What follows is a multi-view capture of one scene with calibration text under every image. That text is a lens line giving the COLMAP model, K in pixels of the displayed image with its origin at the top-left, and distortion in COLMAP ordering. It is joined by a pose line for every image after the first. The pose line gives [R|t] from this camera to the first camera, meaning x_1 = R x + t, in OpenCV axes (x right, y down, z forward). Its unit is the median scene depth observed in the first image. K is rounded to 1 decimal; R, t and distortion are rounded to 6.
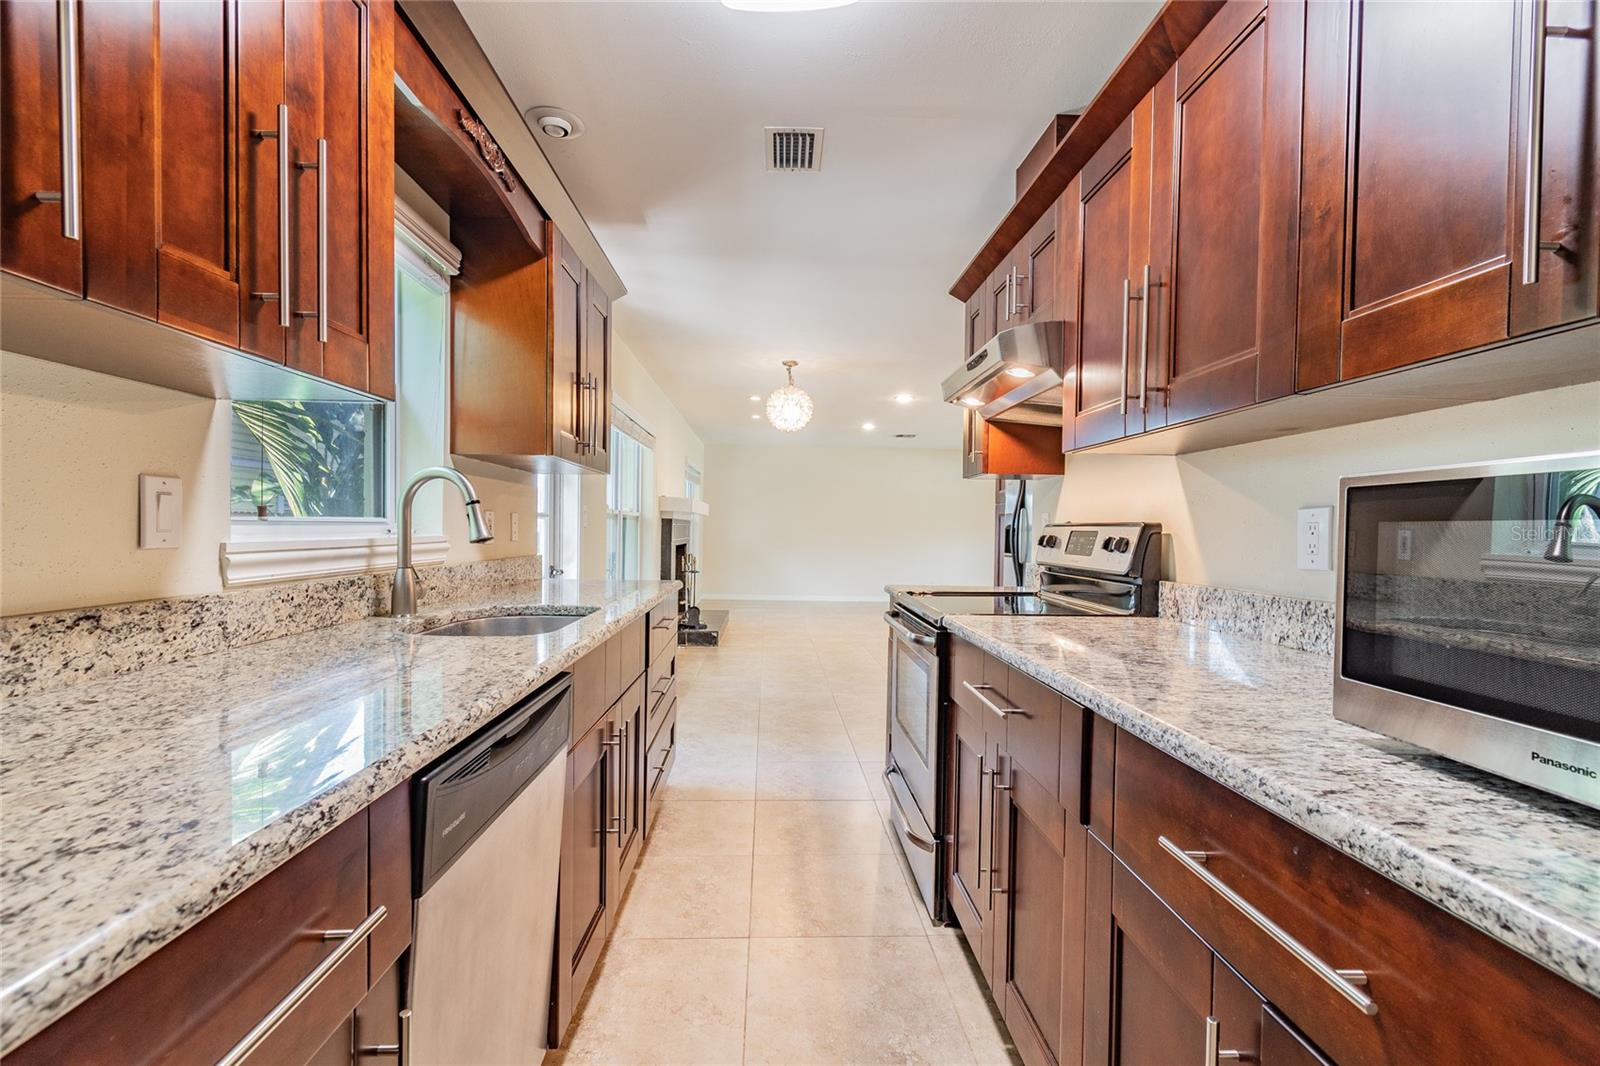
lens RADIAL K [[714.9, 0, 799.7], [0, 714.9, 535.4], [0, 0, 1]] dist [0.004638, -0.001201]
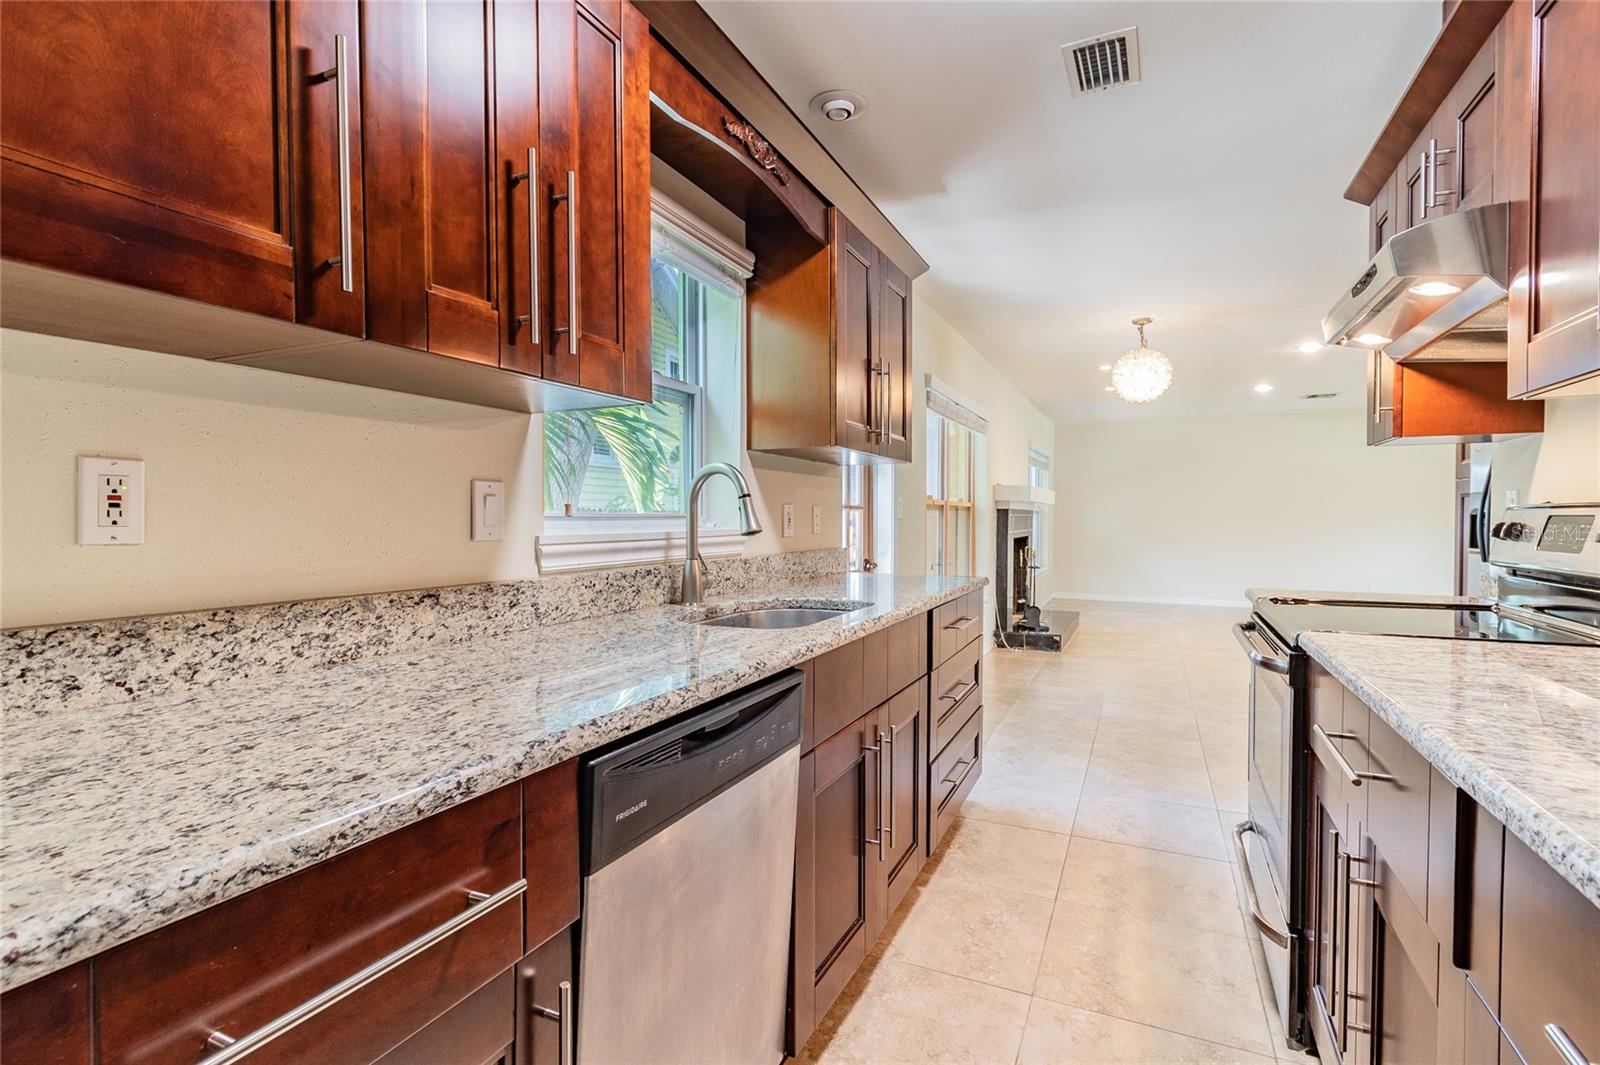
lens RADIAL K [[758.9, 0, 802.6], [0, 758.9, 527.6], [0, 0, 1]] dist [0.006372, -0.003888]
pose [[0.890924, -0.007513, -0.454091, 0.102875], [0.007320, 0.999971, -0.002184, 0.001783], [0.454094, -0.001378, 0.890953, 0.065658]]
